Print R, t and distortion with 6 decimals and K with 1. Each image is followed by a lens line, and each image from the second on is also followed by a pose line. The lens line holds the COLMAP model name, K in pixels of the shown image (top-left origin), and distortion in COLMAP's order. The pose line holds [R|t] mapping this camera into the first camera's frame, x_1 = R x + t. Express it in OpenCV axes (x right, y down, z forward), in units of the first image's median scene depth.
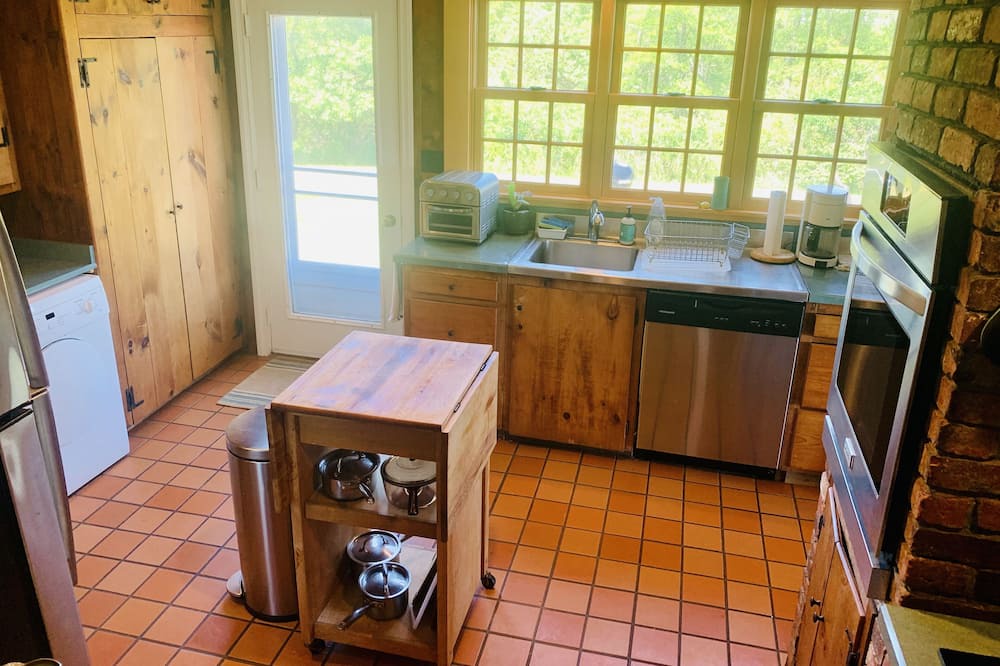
lens RADIAL K [[754.4, 0, 515.8], [0, 754.4, 272.8], [0, 0, 1]] dist [0.009374, -0.012935]
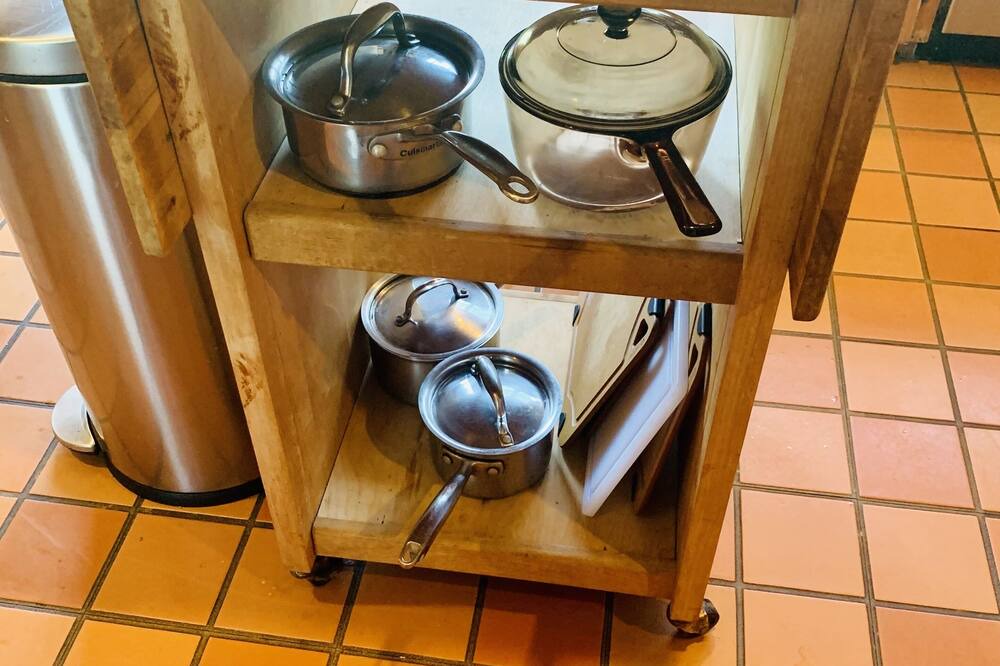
lens RADIAL K [[1038.2, 0, 501.0], [0, 1038.2, 328.7], [0, 0, 1]] dist [0.032302, 0.000000]
pose [[0.997168, -0.068630, 0.030754, -0.185199], [0.048956, 0.902787, 0.427292, 0.170757], [-0.057090, -0.424576, 0.903591, 0.583054]]
